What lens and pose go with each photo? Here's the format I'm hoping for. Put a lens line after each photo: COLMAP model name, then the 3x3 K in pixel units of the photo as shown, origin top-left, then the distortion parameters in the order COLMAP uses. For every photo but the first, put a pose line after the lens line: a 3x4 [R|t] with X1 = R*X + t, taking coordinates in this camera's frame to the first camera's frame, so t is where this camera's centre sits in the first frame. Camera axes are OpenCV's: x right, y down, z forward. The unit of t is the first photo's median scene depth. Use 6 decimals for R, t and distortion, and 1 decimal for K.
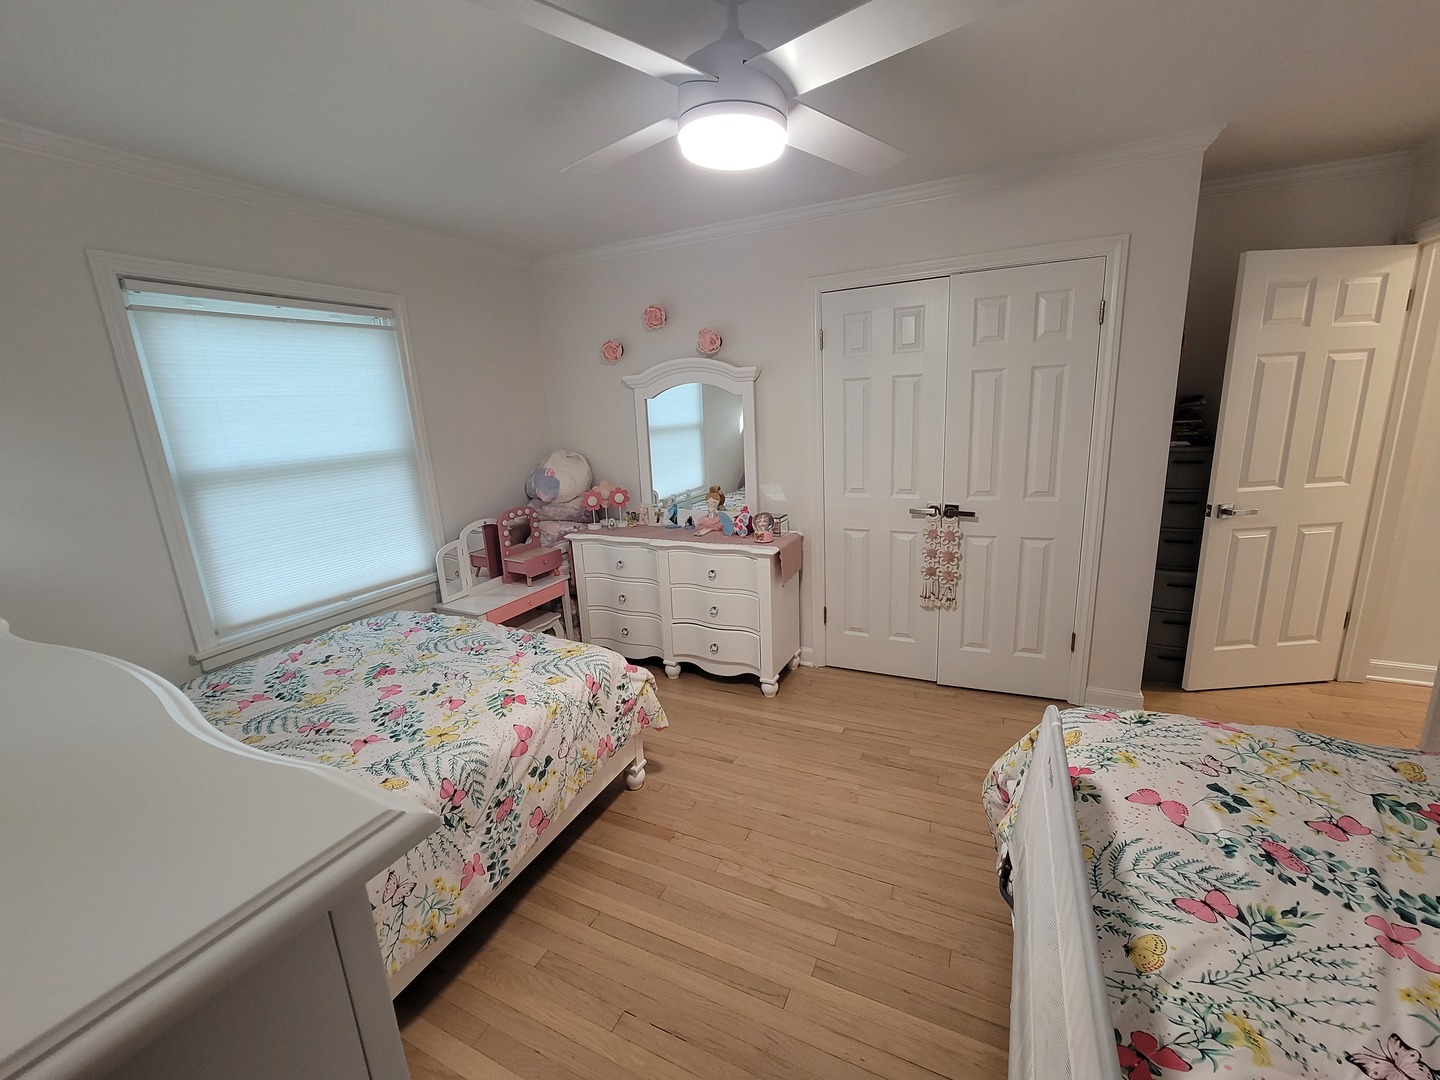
lens RADIAL K [[589.3, 0, 720.0], [0, 589.3, 540.0], [0, 0, 1]] dist [-0.008456, 0.001253]
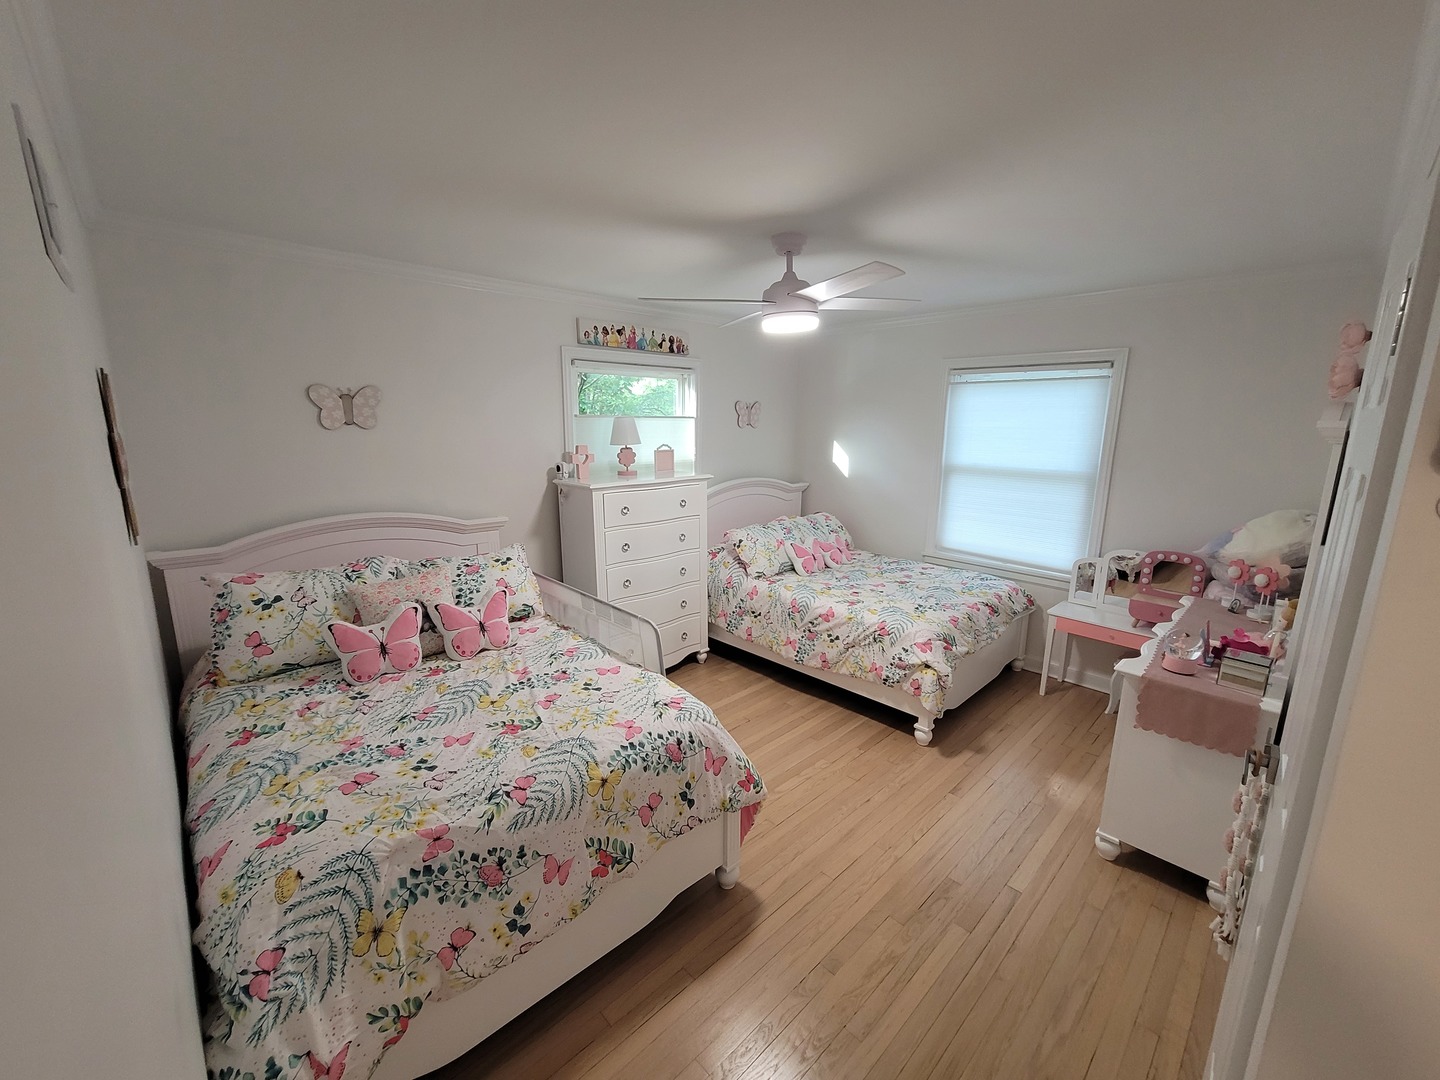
lens RADIAL K [[589.3, 0, 720.0], [0, 589.3, 540.0], [0, 0, 1]] dist [-0.008456, 0.001253]
pose [[-0.348667, 0.235558, -0.907162, 1.484236], [-0.206199, 0.924907, 0.319419, -0.433287], [0.914283, 0.298427, -0.273913, 1.121681]]
